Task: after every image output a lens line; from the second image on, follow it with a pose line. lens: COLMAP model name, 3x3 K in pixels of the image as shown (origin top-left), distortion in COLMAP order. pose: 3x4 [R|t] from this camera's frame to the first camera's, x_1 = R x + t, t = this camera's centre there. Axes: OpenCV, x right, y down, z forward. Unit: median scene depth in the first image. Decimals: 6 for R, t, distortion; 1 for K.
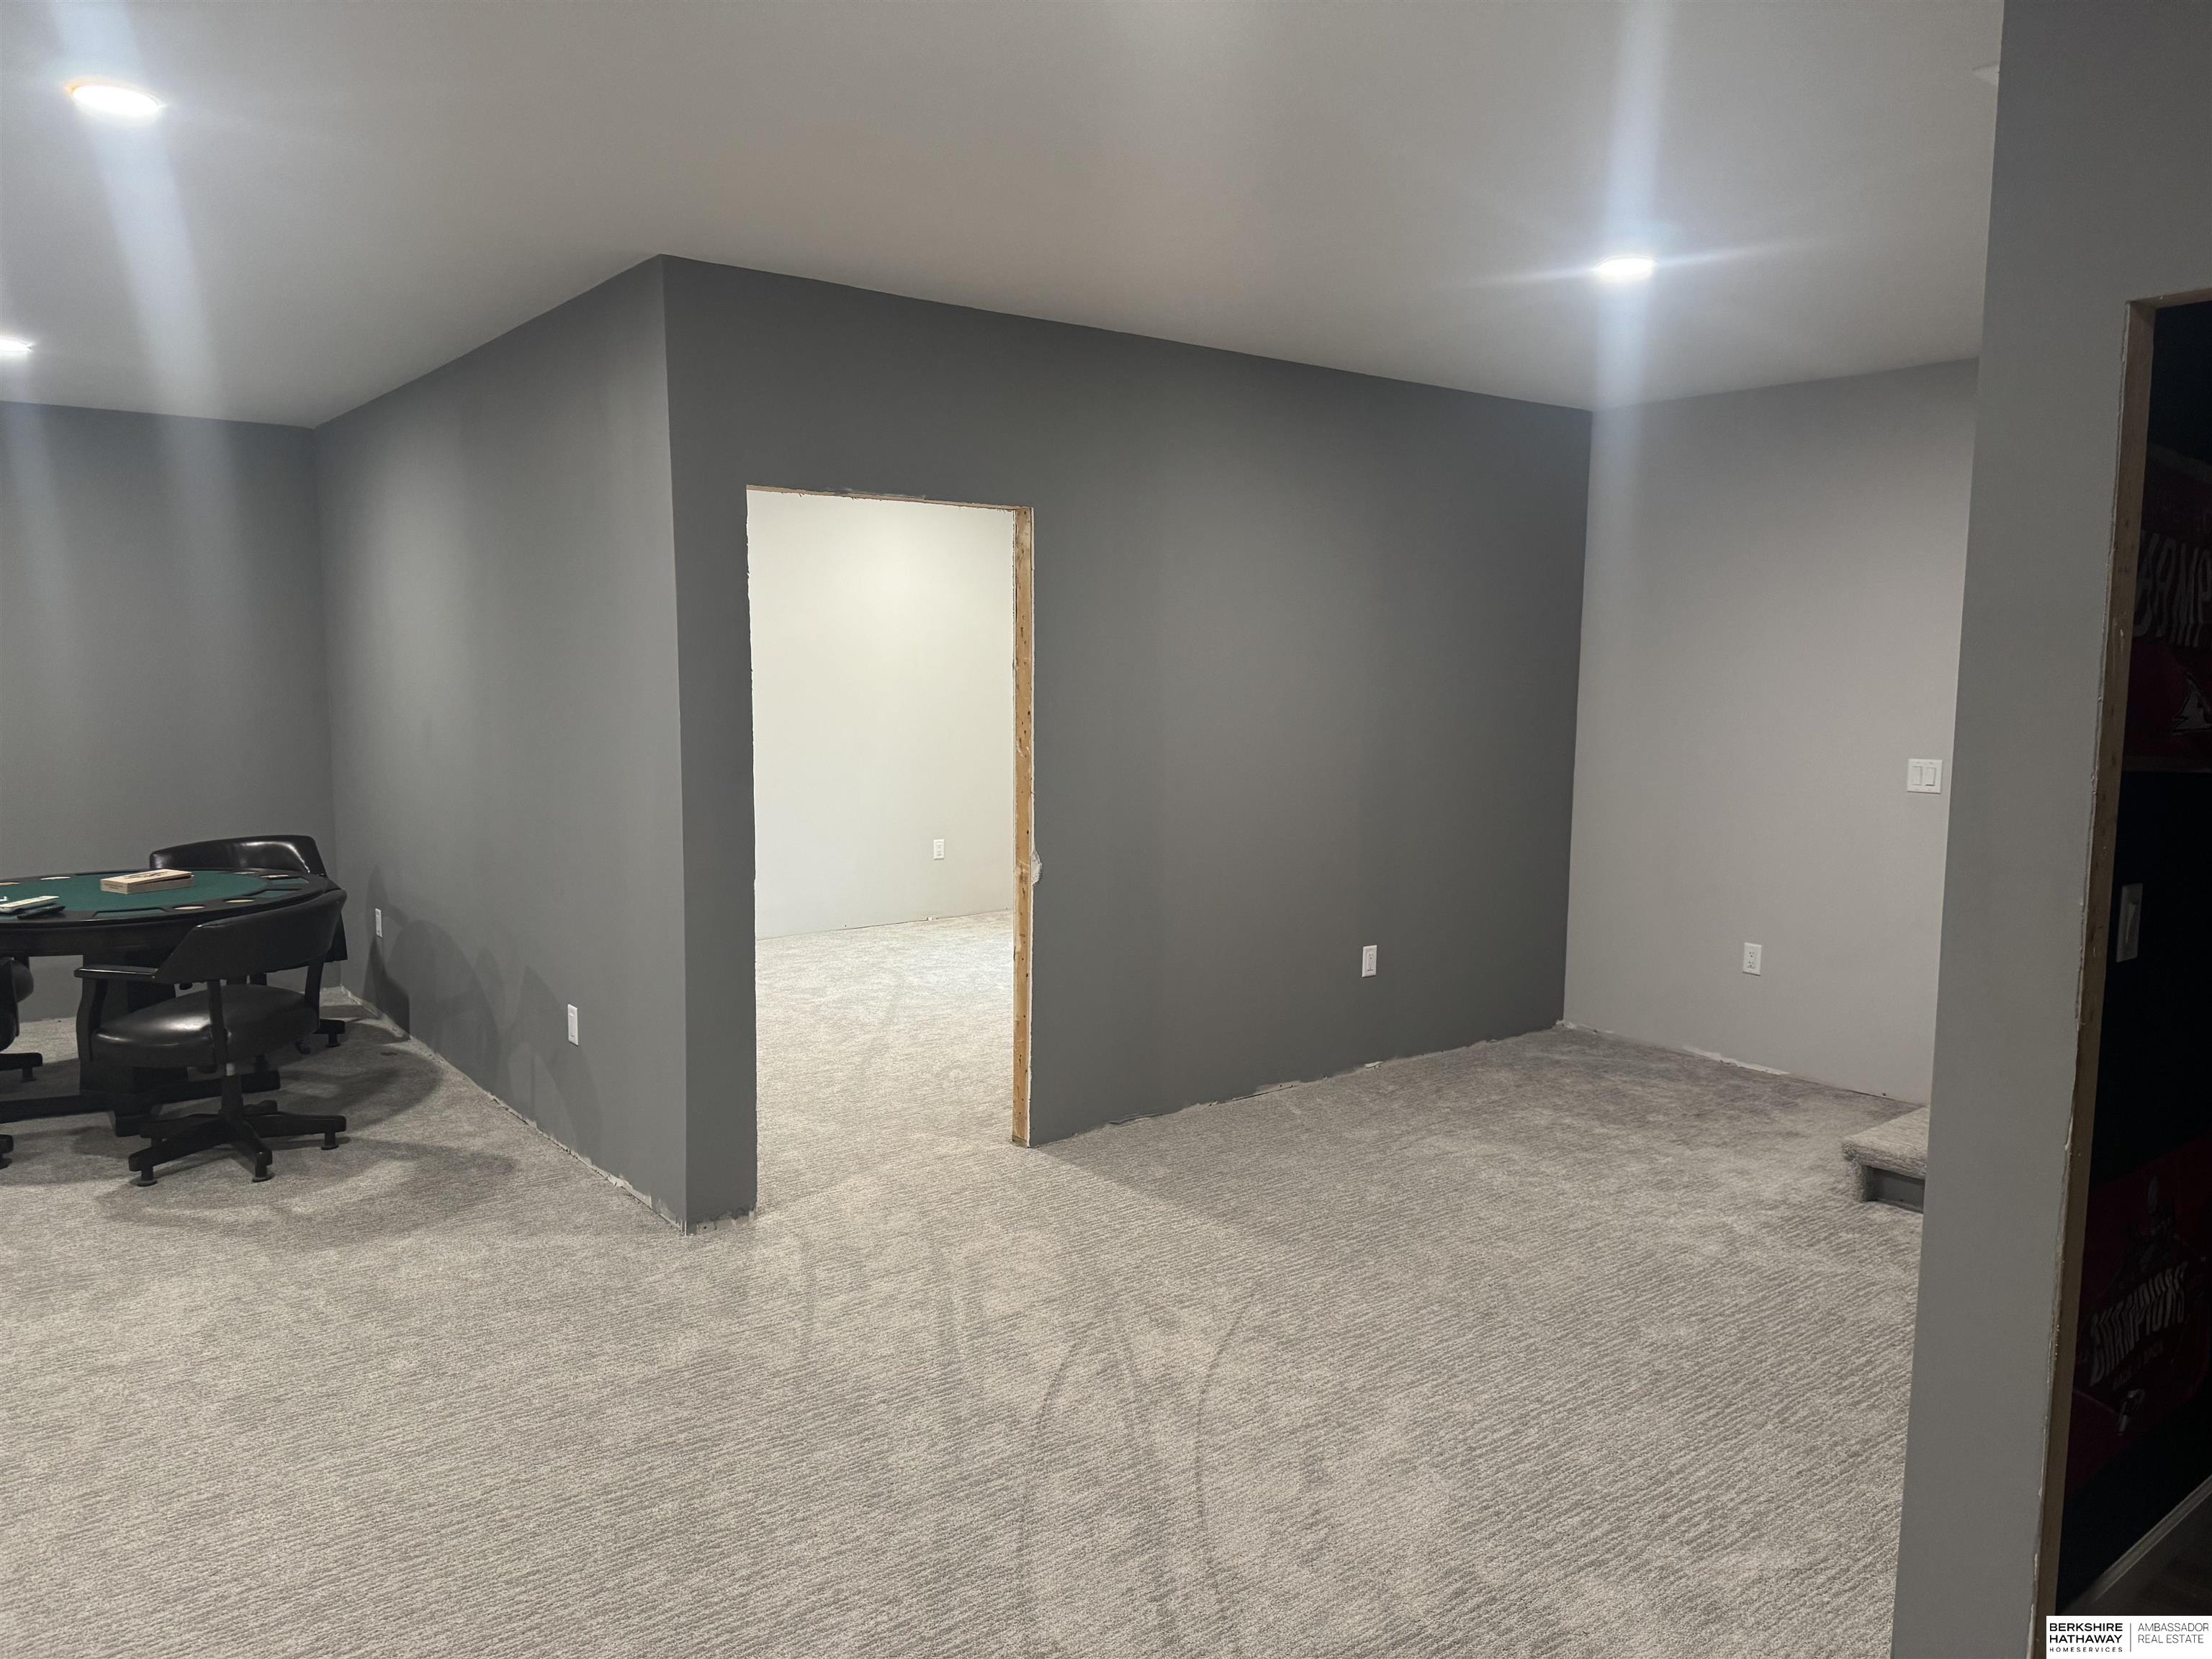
lens RADIAL K [[1529.9, 0, 1103.6], [0, 1529.9, 824.4], [0, 0, 1]] dist [0.029651, -0.020047]
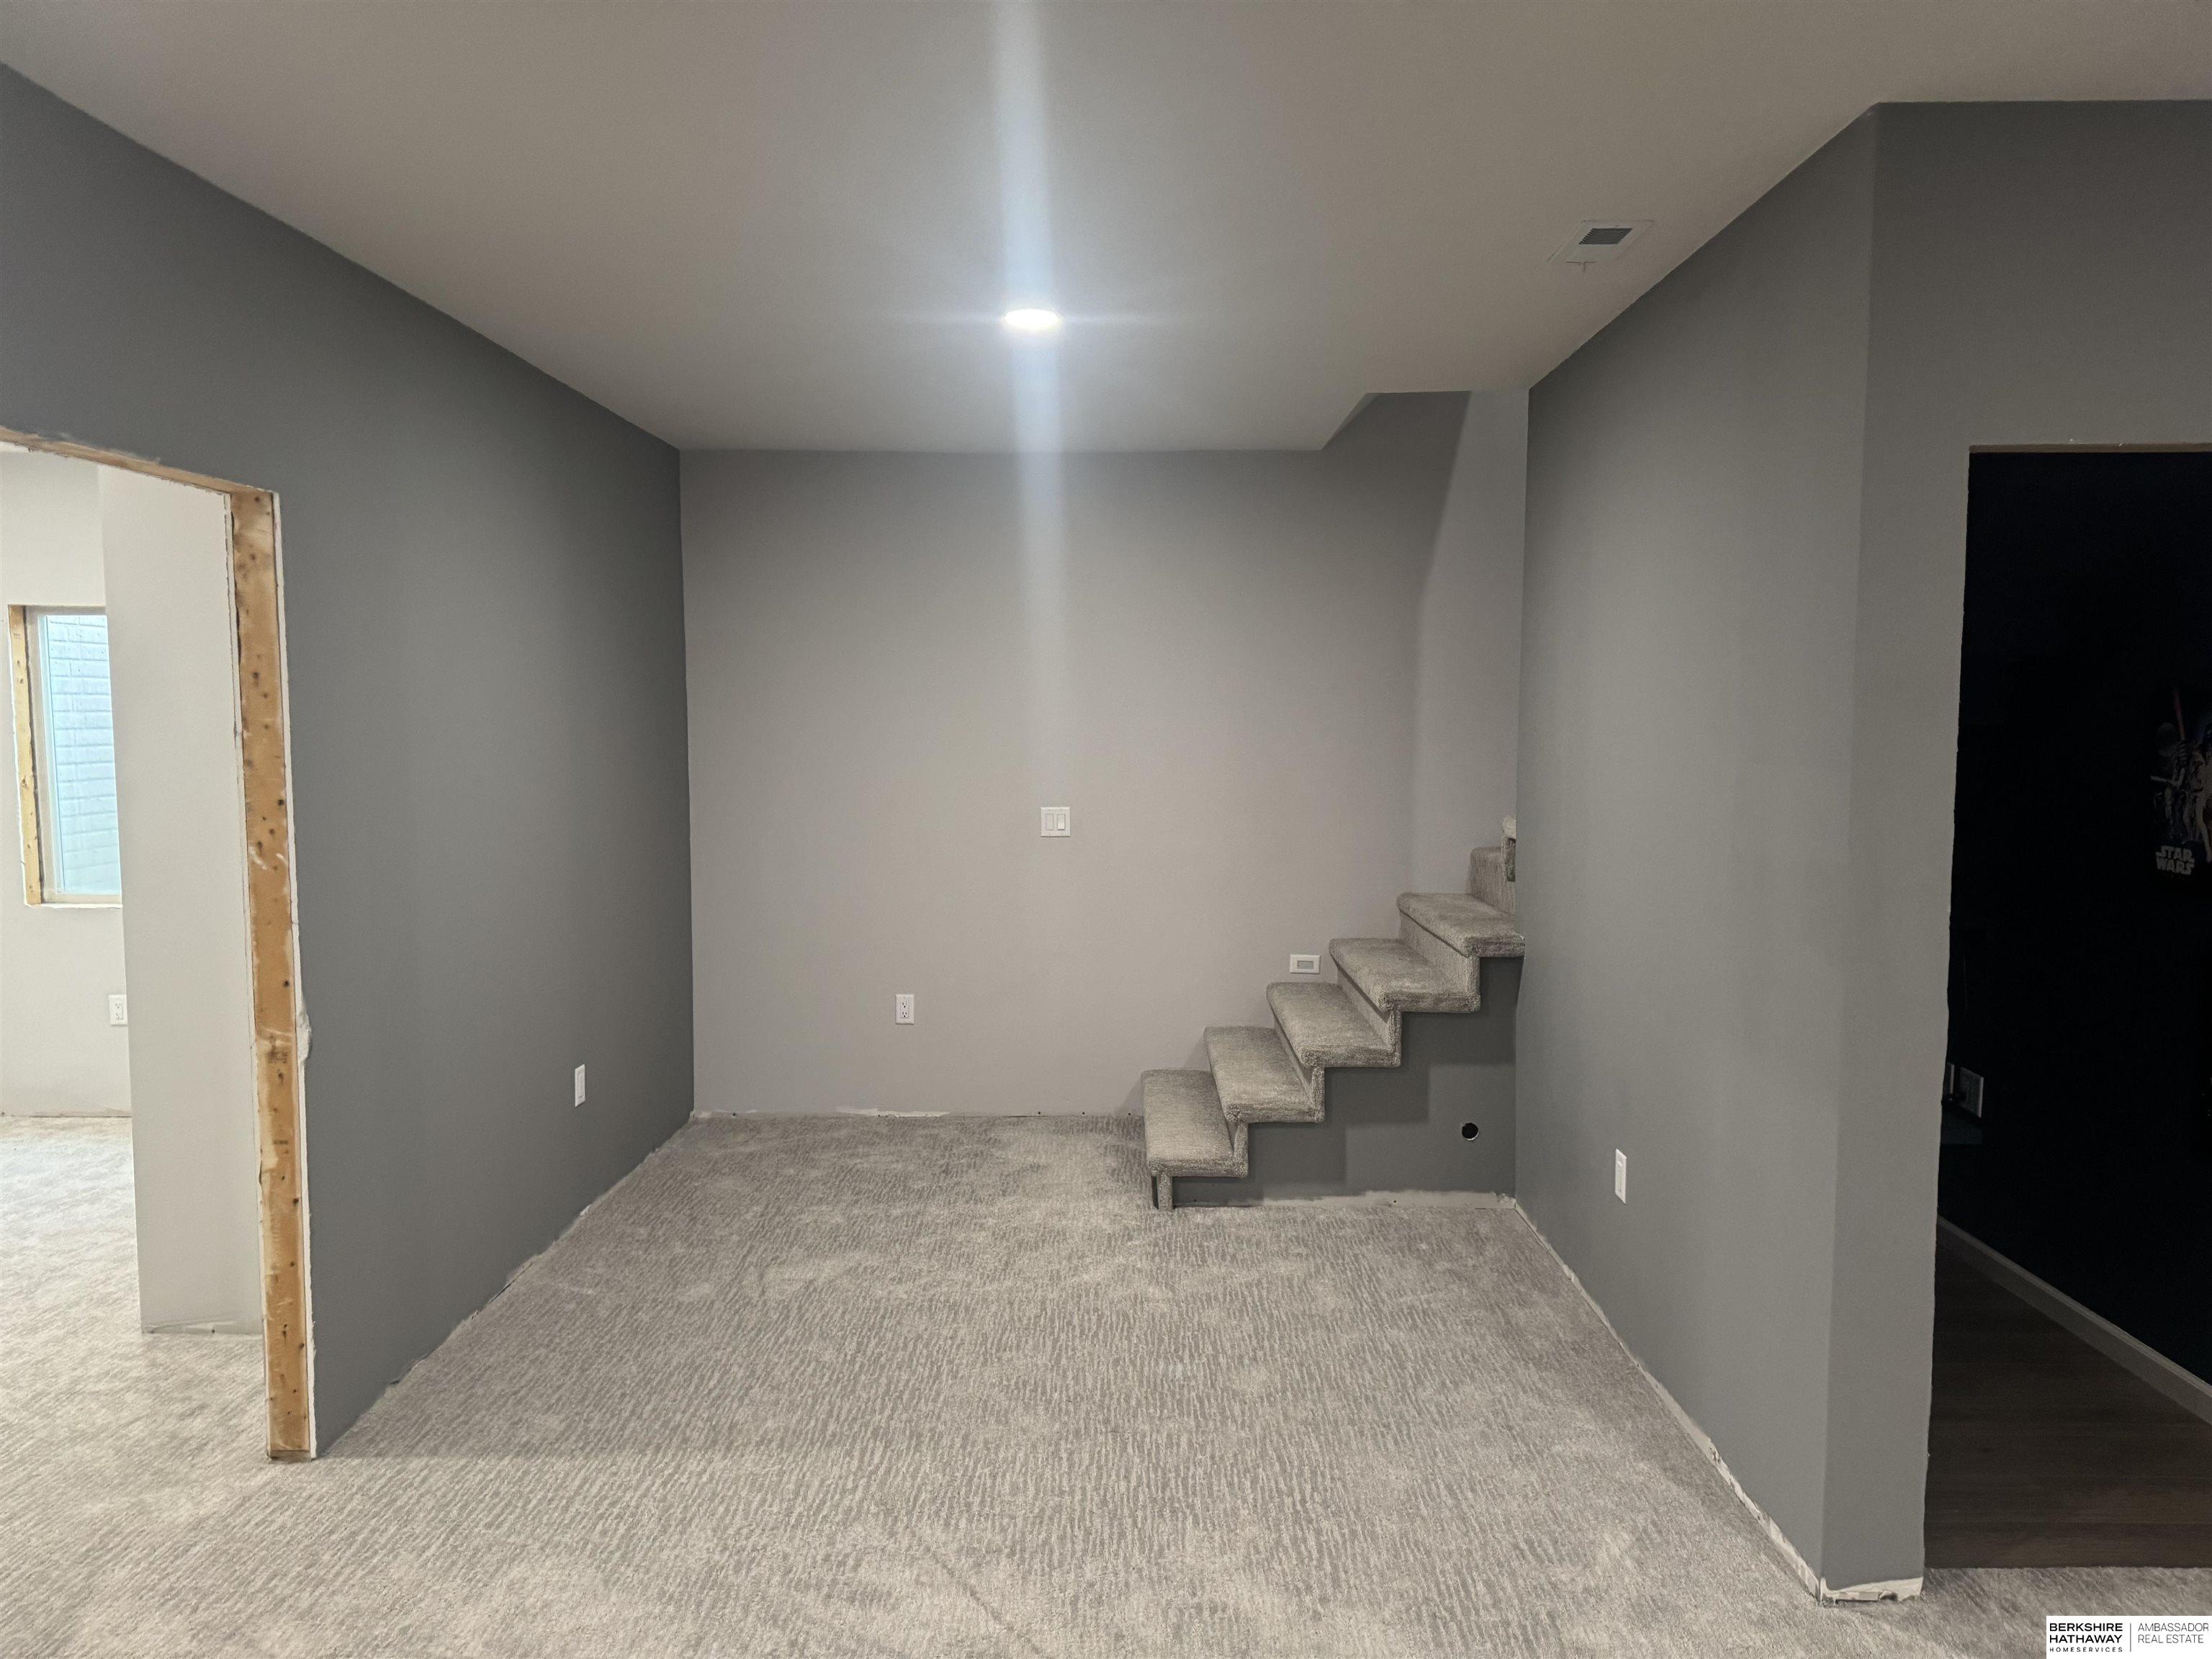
lens RADIAL K [[1529.9, 0, 1102.5], [0, 1529.9, 828.9], [0, 0, 1]] dist [0.029651, -0.020047]
pose [[0.628513, -0.062265, 0.775303, -0.331427], [0.087395, 0.996132, 0.009151, -0.035870], [-0.772874, 0.062006, 0.631523, 0.300106]]
